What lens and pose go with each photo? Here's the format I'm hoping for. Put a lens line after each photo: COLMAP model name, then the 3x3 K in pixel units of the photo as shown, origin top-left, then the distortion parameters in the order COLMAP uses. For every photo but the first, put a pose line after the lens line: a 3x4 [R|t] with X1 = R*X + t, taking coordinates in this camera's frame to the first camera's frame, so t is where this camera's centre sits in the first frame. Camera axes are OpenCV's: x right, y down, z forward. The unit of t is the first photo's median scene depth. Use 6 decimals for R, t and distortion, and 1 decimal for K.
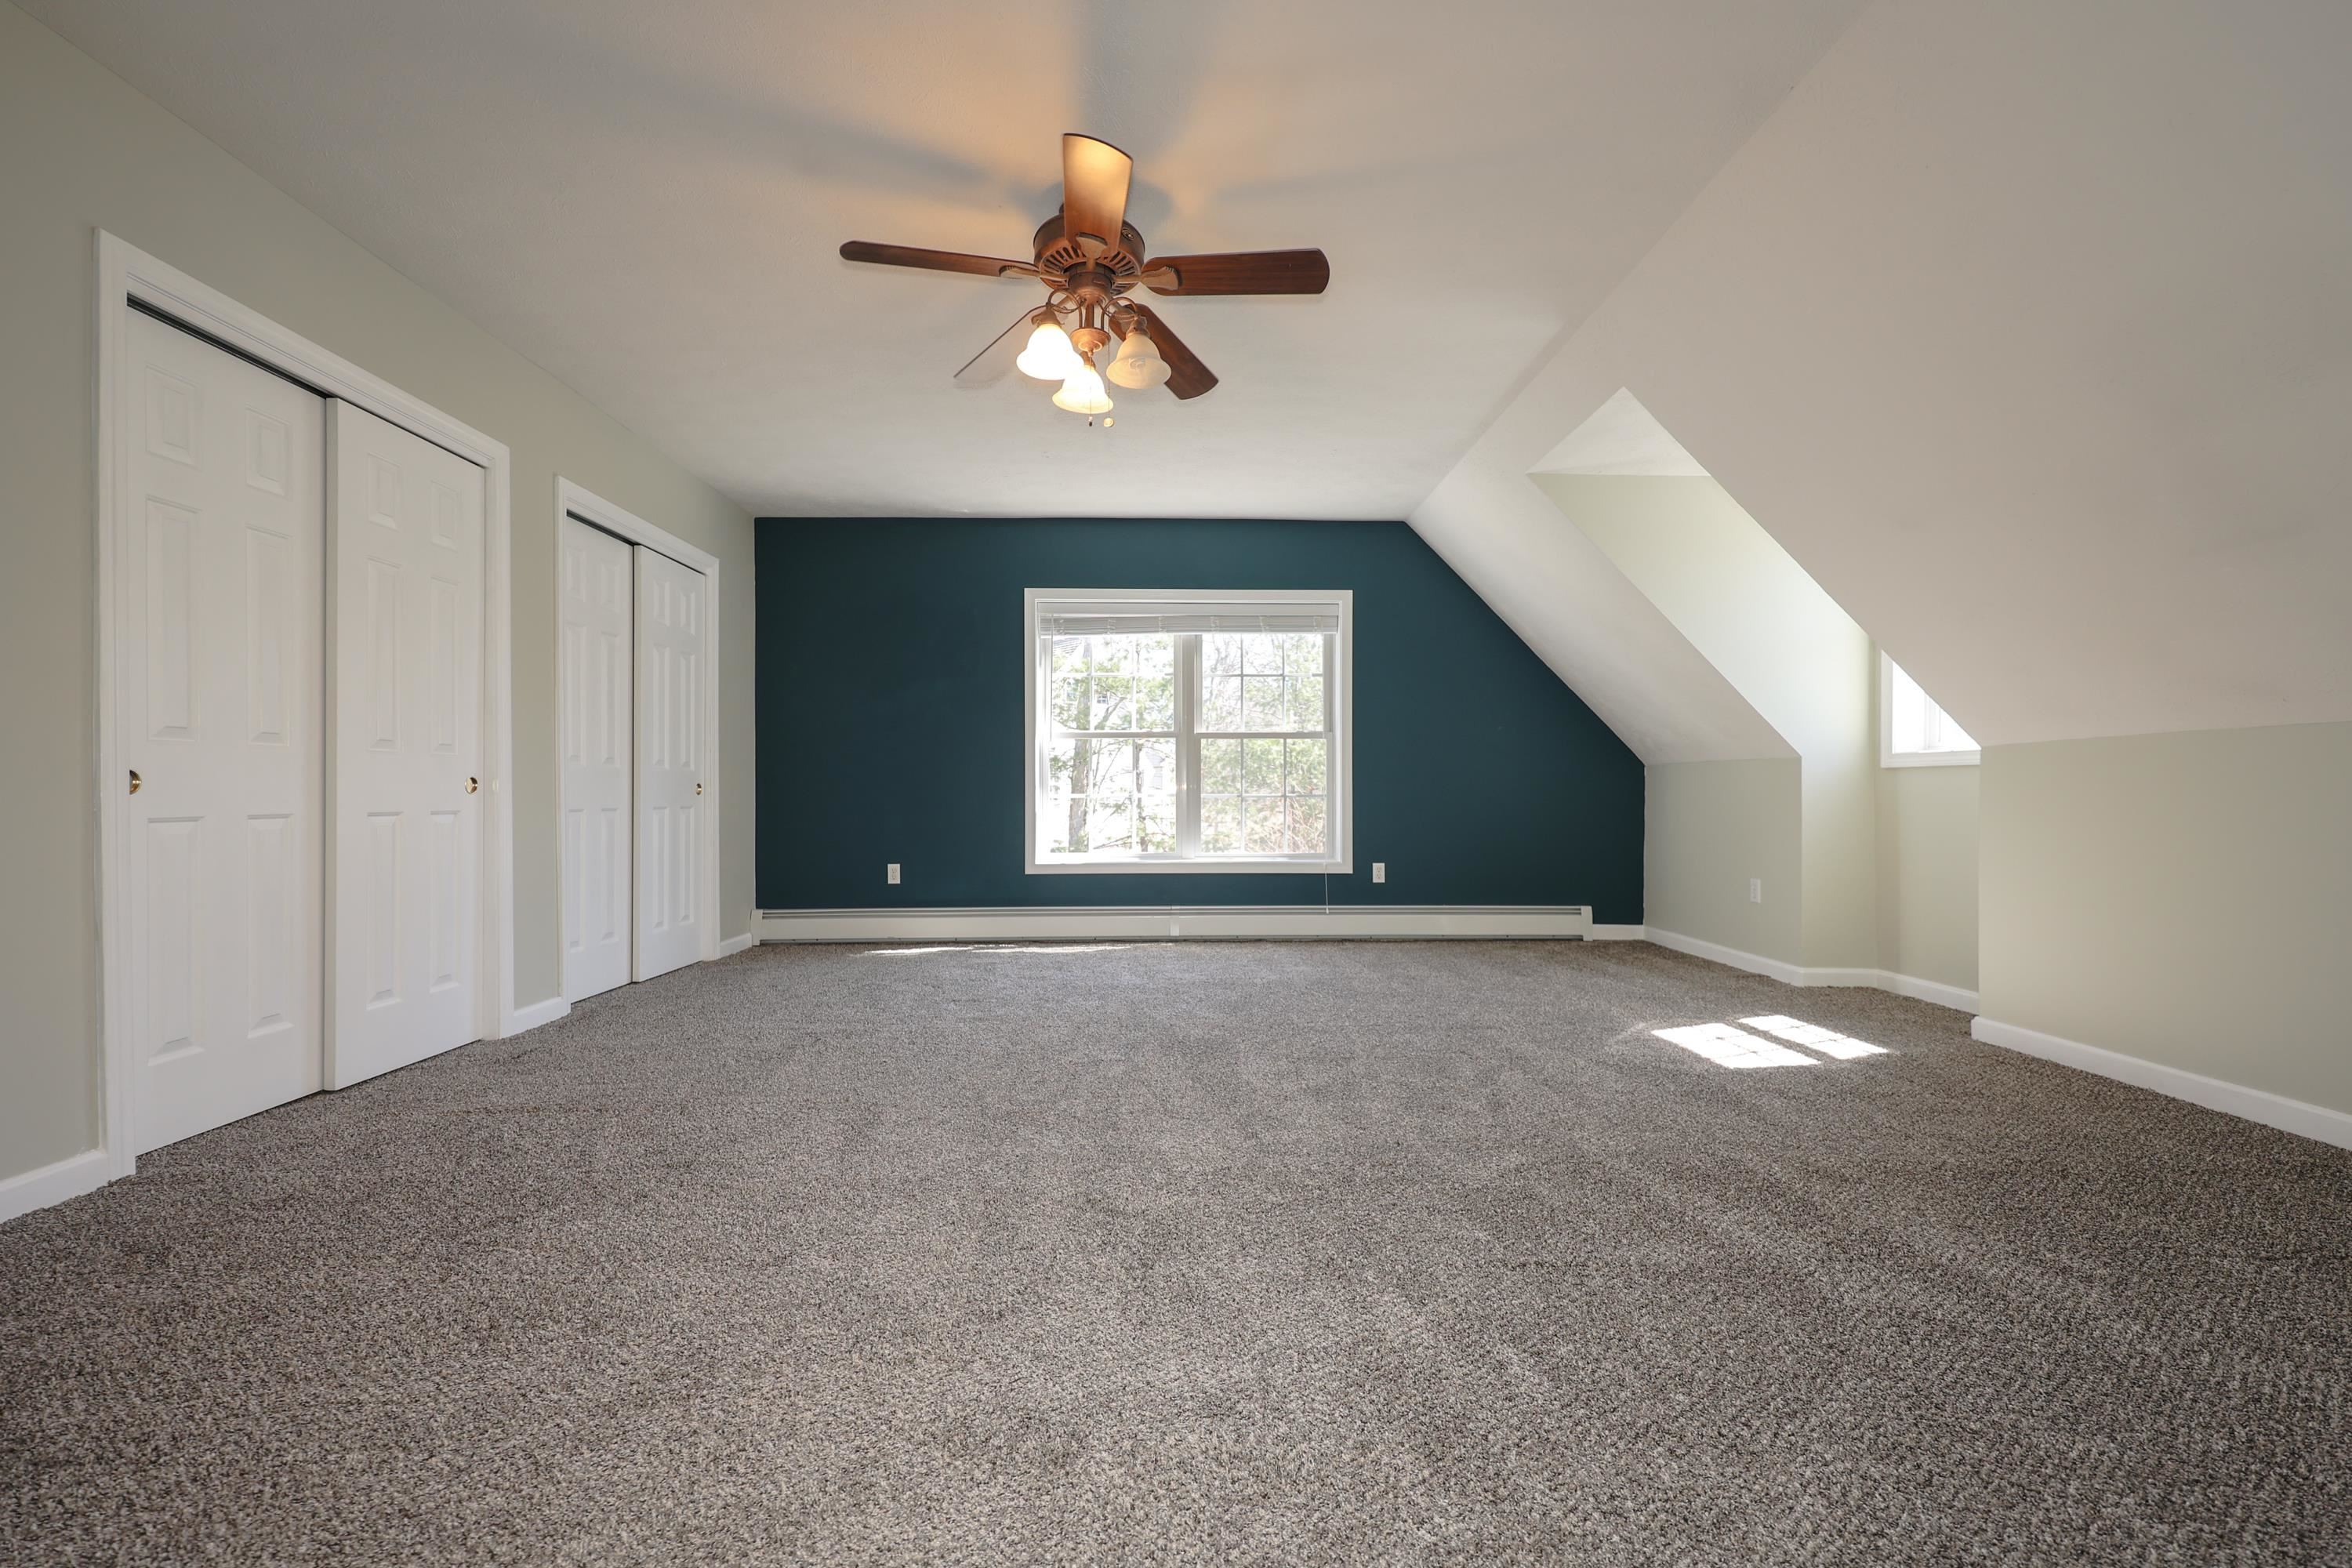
lens RADIAL K [[958.0, 0, 1182.9], [0, 958.0, 793.6], [0, 0, 1]] dist [0.003414, -0.000448]
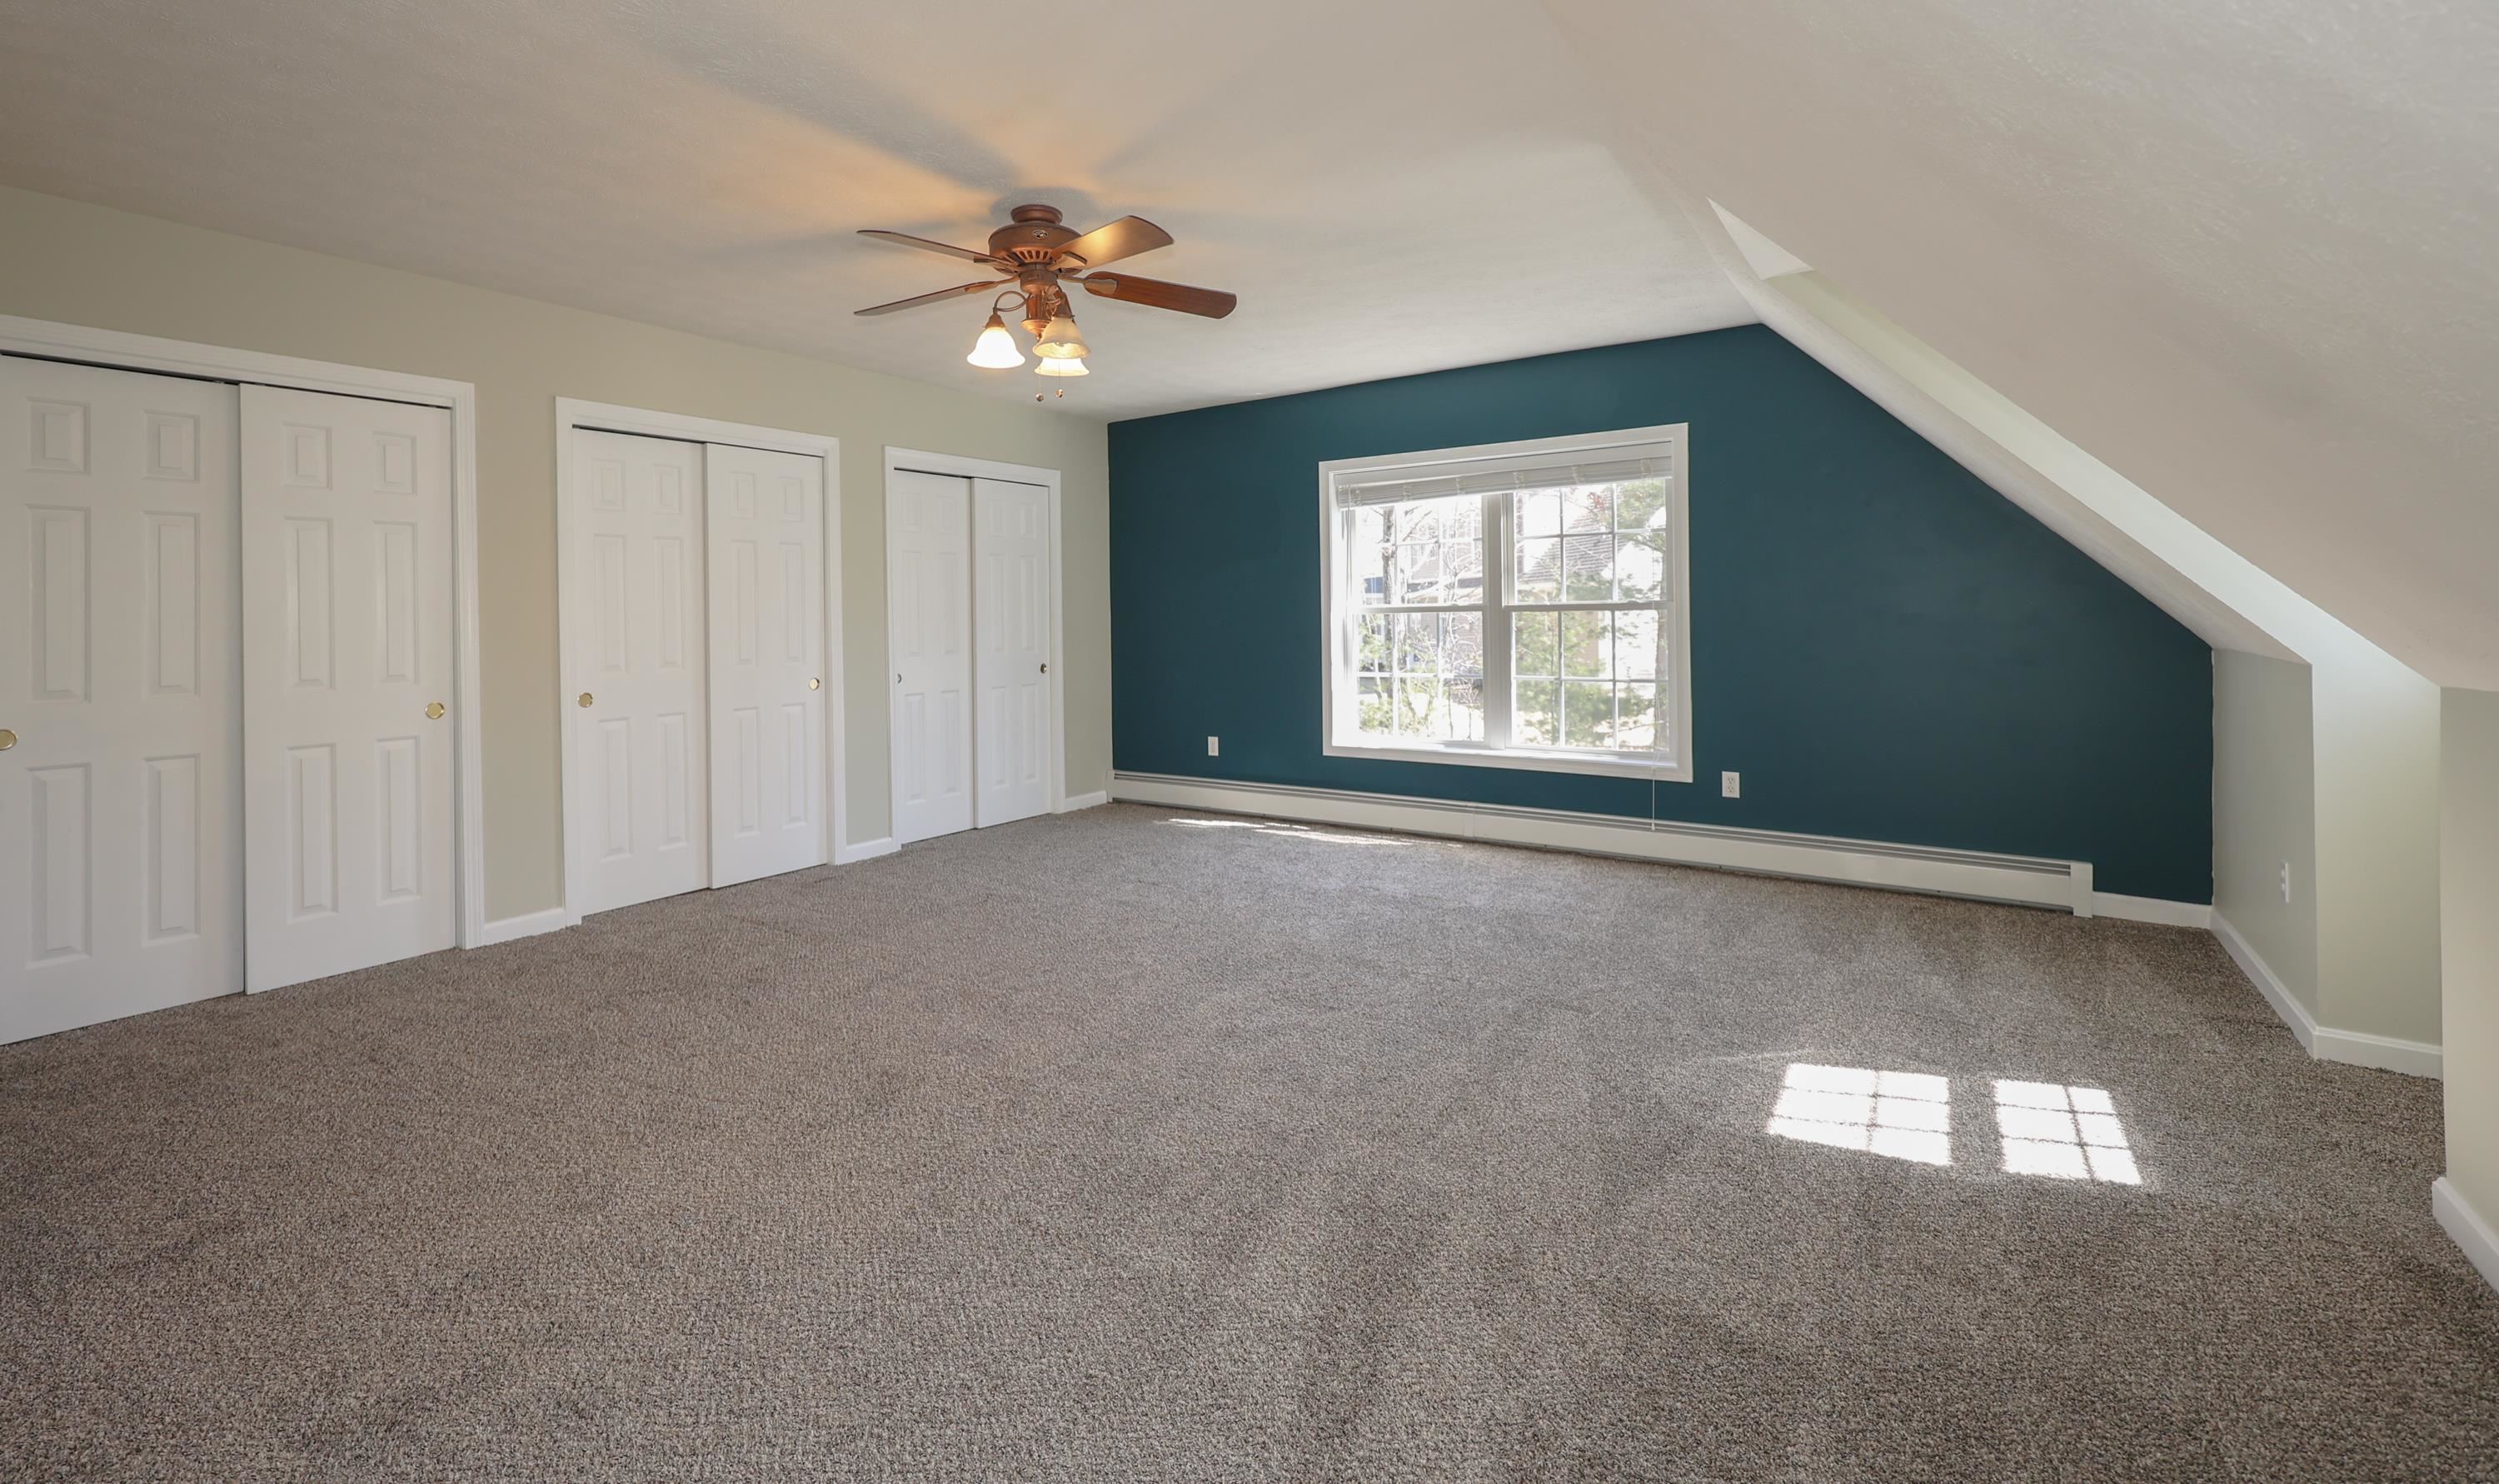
lens RADIAL K [[1073.2, 0, 1168.7], [0, 1073.2, 618.5], [0, 0, 1]] dist [0.008771, 0.000366]
pose [[0.791595, -0.008844, -0.610982, 0.383306], [0.014913, 0.999877, 0.004849, -0.063196], [0.610864, -0.012950, 0.791630, 0.038524]]
